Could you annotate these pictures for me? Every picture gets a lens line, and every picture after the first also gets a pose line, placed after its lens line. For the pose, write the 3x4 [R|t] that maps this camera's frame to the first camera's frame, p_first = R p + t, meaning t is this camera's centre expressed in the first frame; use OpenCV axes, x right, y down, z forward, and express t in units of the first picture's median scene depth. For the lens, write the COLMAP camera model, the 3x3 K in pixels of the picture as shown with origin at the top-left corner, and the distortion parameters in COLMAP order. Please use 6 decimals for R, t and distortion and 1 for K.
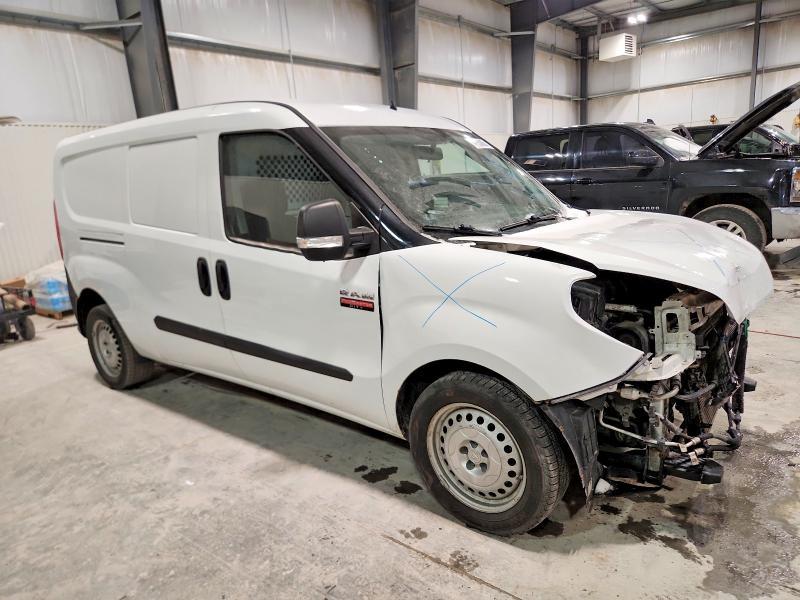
lens RADIAL K [[563.7, 0, 396.6], [0, 563.7, 303.8], [0, 0, 1]] dist [-0.001132, -0.000436]
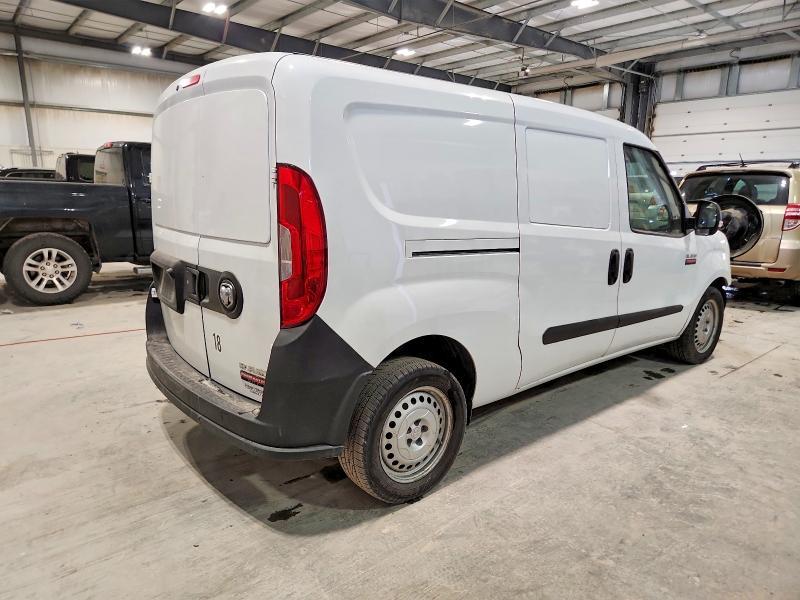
lens RADIAL K [[563.7, 0, 395.8], [0, 563.7, 299.2], [0, 0, 1]] dist [-0.001132, -0.000436]
pose [[0.177521, -0.123414, 0.976348, -1.473791], [0.193493, 0.977117, 0.088330, -0.162975], [-0.964908, 0.173236, 0.197339, 1.182820]]
